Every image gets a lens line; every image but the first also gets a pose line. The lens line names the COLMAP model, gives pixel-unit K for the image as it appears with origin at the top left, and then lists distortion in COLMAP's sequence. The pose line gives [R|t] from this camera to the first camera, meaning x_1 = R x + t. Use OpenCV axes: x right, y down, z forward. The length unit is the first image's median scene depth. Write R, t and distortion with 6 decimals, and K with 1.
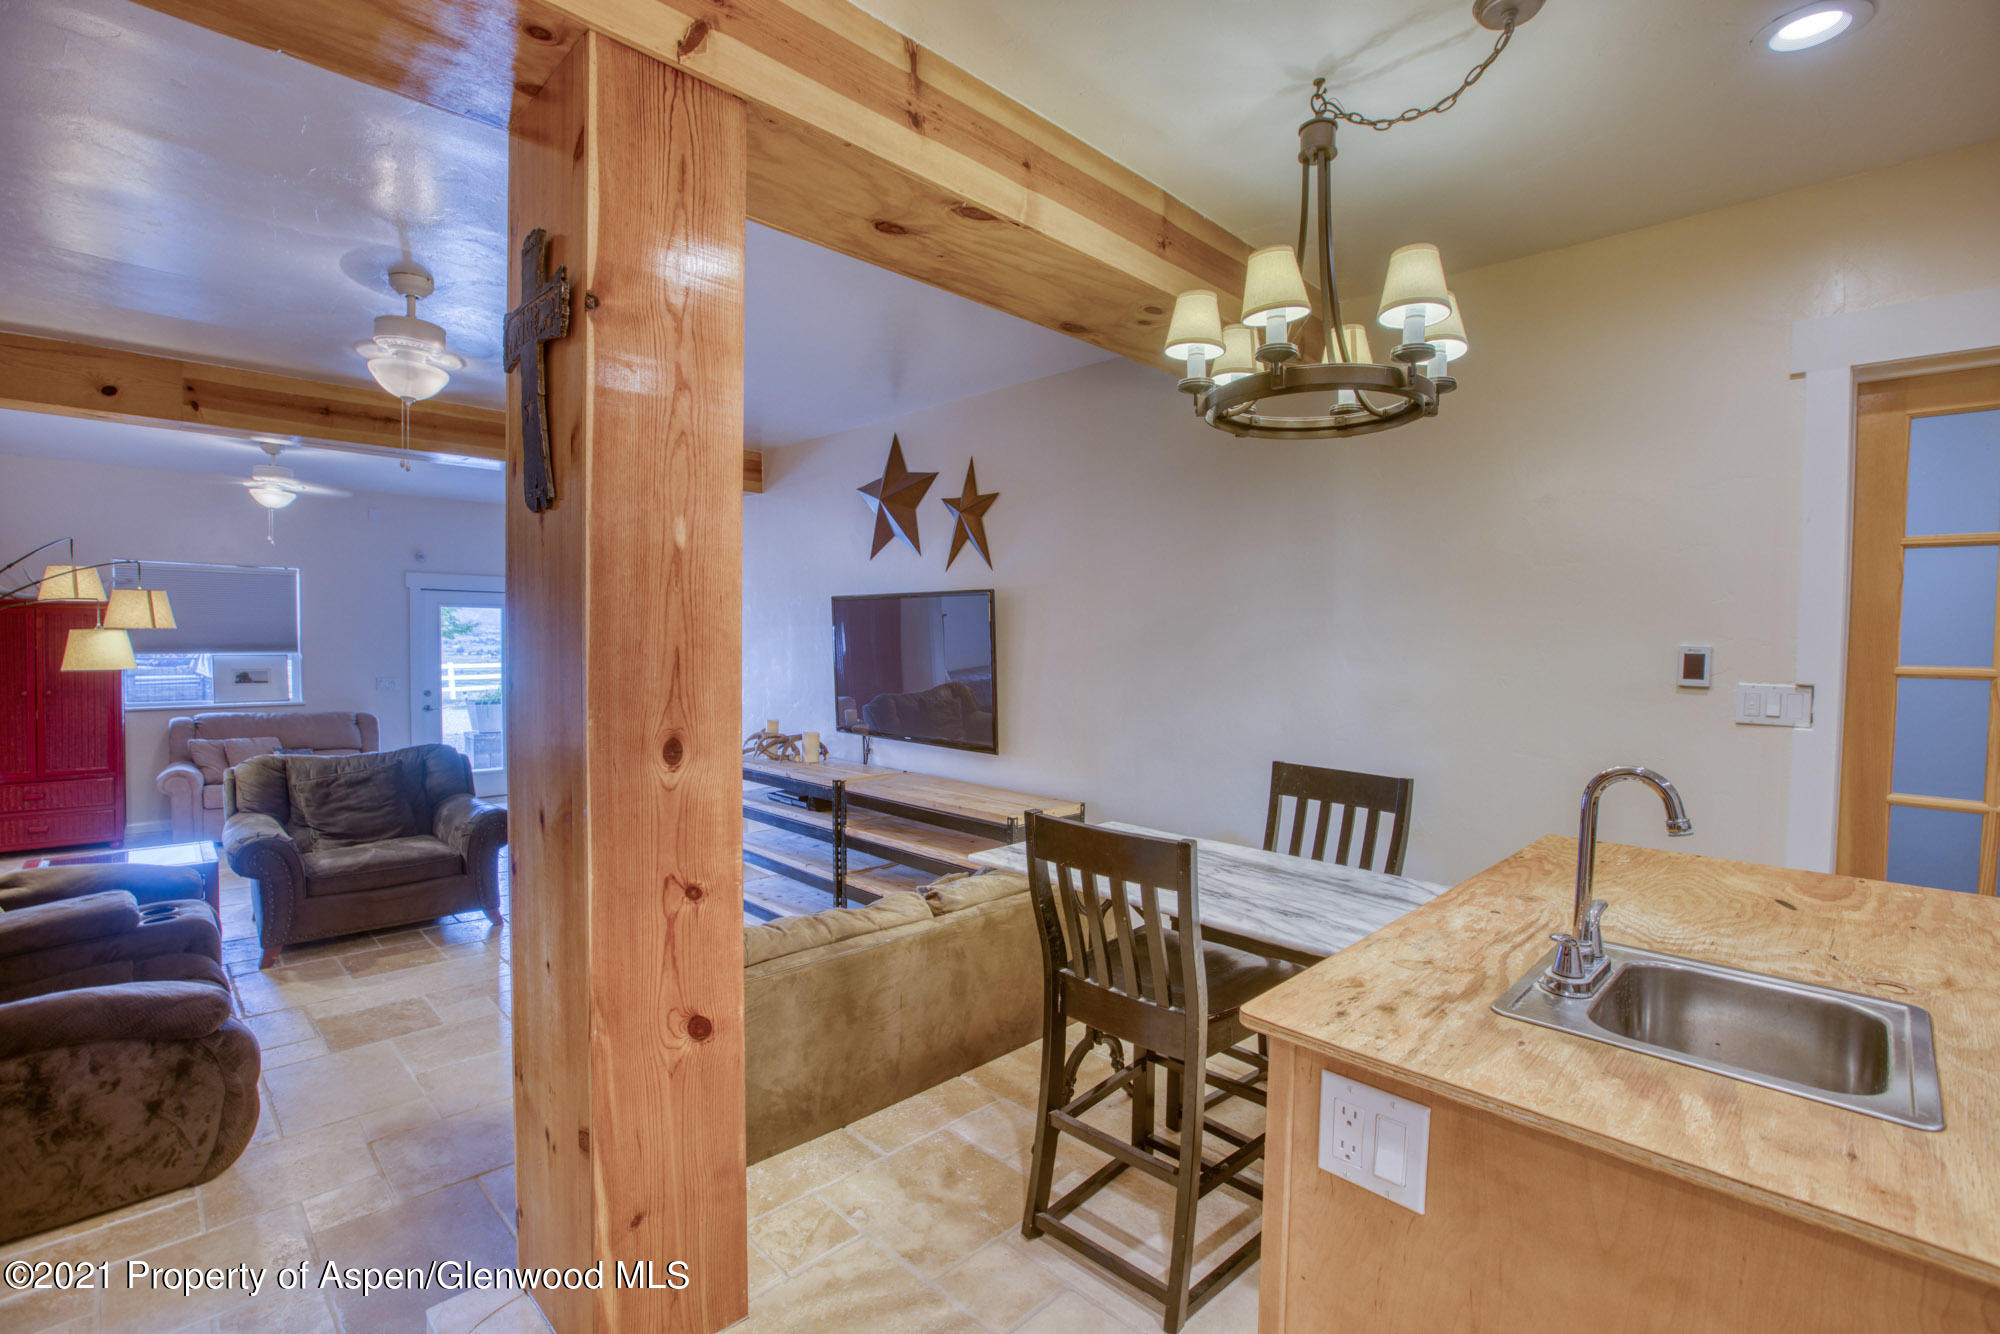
lens RADIAL K [[900.5, 0, 998.4], [0, 900.5, 672.8], [0, 0, 1]] dist [-0.066035, 0.024764]
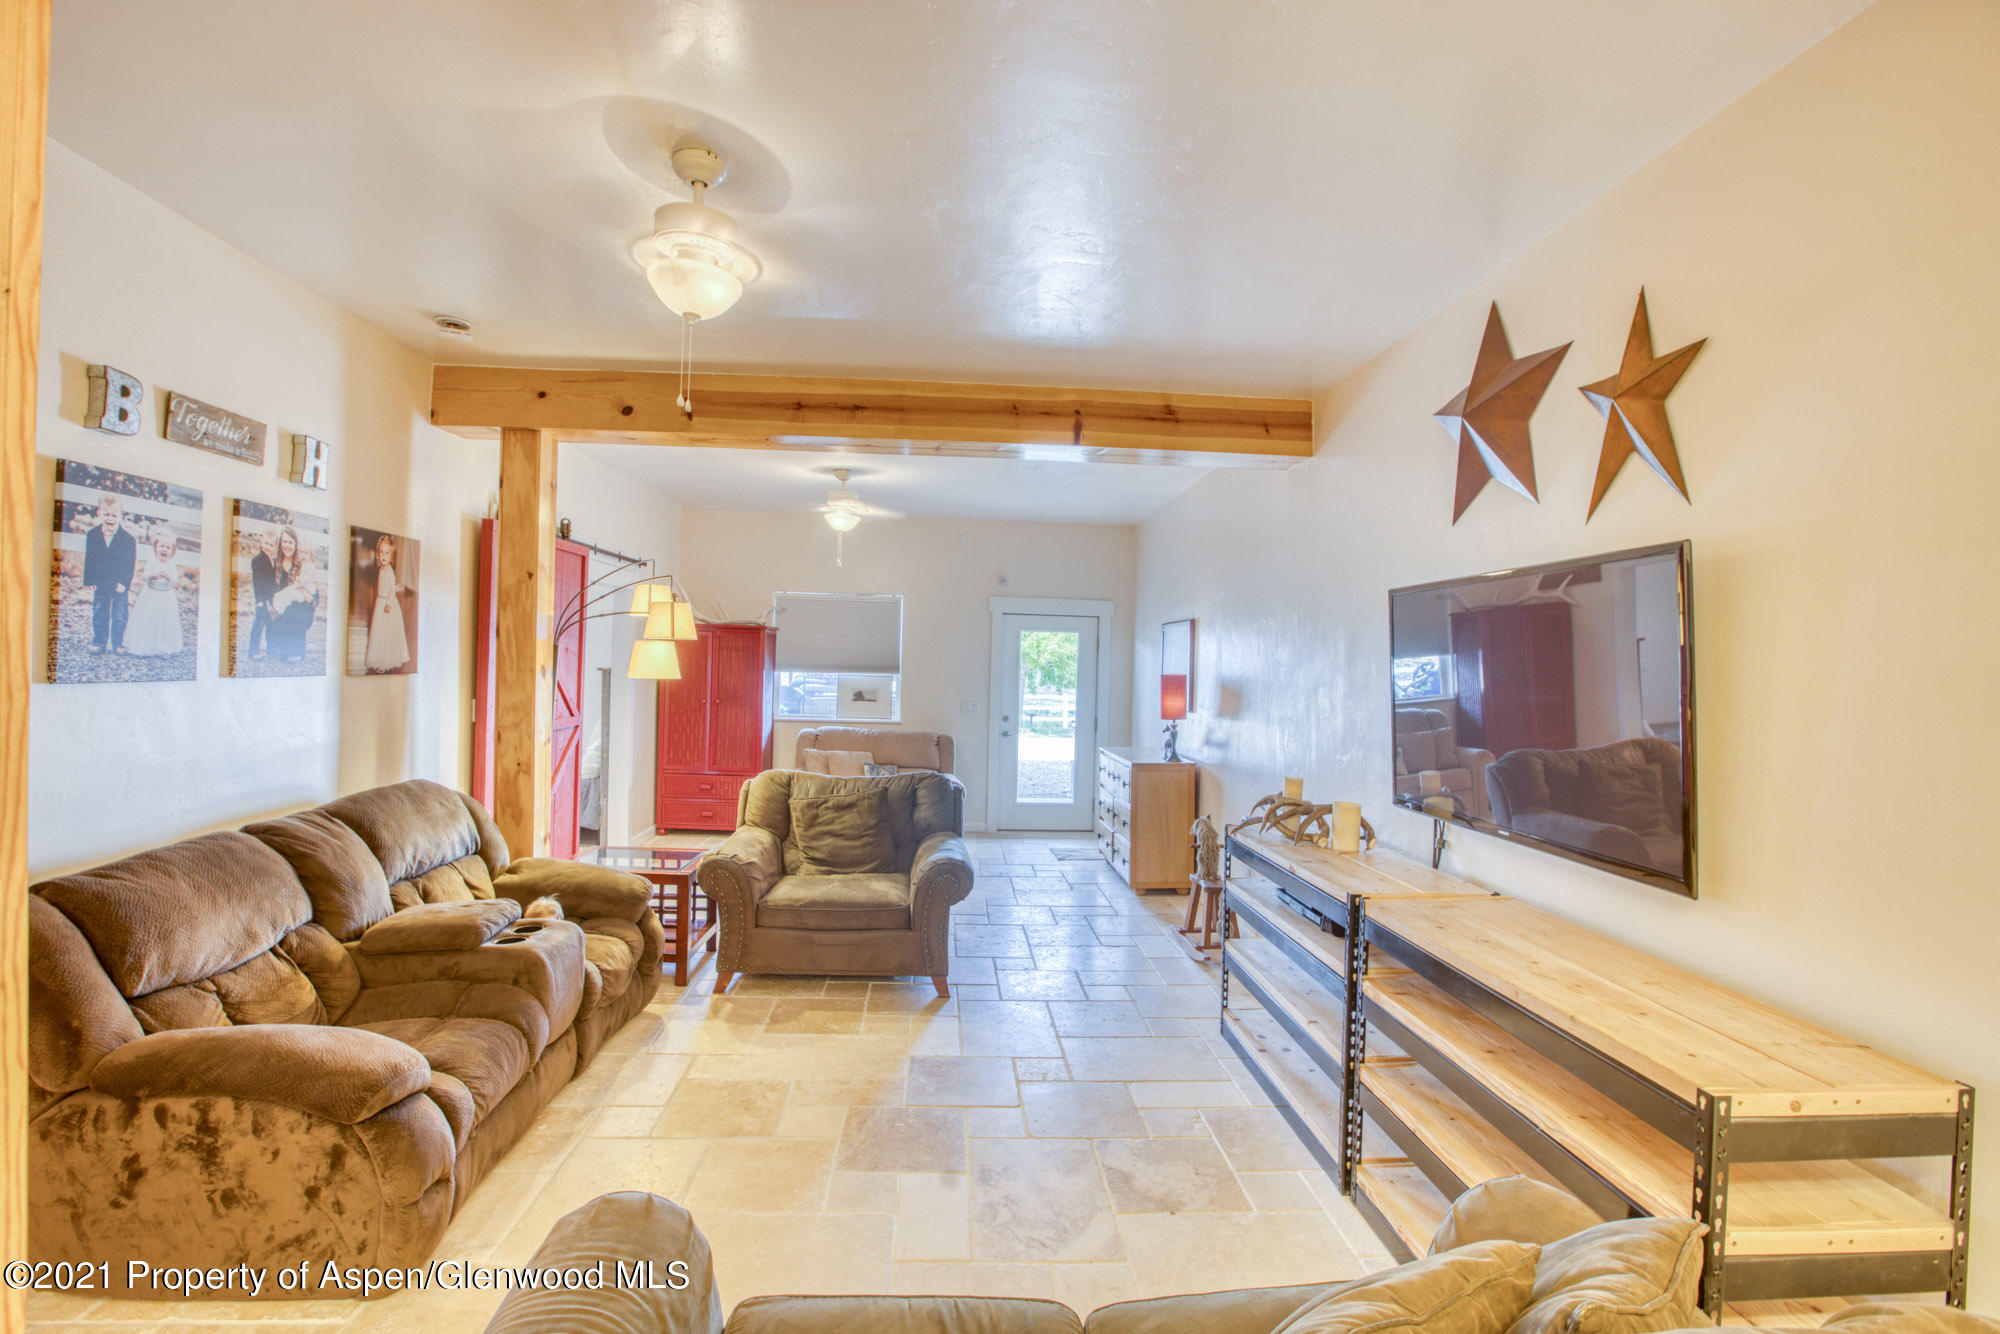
lens RADIAL K [[900.5, 0, 998.4], [0, 900.5, 672.8], [0, 0, 1]] dist [-0.066035, 0.024764]
pose [[0.752787, 0.012540, -0.658144, 0.020625], [-0.042827, 0.998633, -0.029958, 0.004176], [0.656869, 0.050738, 0.752296, 0.392048]]
